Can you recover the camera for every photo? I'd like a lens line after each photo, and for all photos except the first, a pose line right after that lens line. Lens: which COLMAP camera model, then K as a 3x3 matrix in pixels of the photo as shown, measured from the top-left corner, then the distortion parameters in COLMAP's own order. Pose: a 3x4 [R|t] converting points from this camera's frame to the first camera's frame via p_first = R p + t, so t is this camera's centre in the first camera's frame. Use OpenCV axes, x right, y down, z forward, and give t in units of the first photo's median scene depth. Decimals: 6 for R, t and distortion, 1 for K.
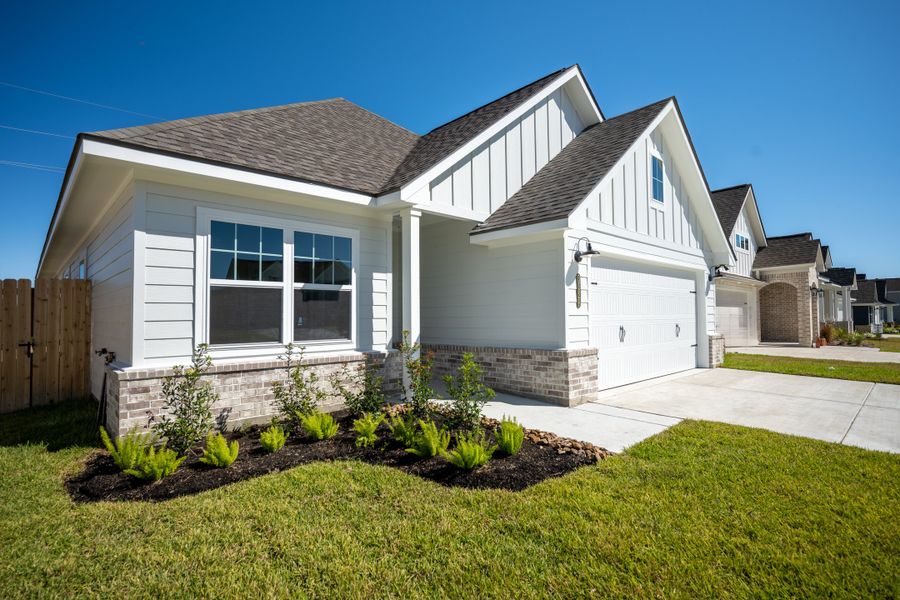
lens RADIAL K [[453.0, 0, 450.0], [0, 453.0, 300.0], [0, 0, 1]] dist [0.000416, 0.000138]
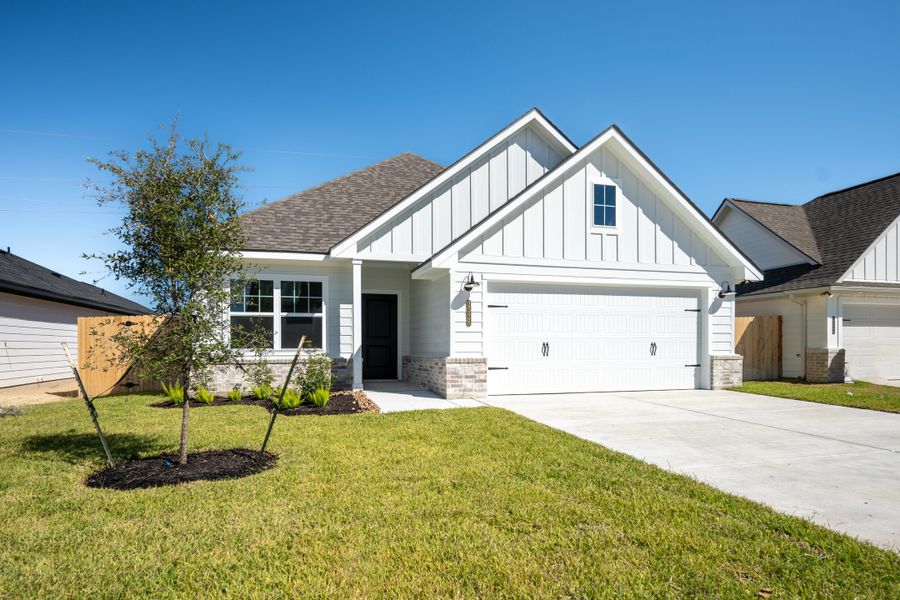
lens RADIAL K [[520.2, 0, 449.9], [0, 520.2, 351.2], [0, 0, 1]] dist [0.001115, 0.000185]
pose [[0.890377, 0.007868, -0.455155, 0.939968], [0.012810, 0.999022, 0.042329, 0.025837], [0.455043, -0.043520, 0.889405, -0.356266]]
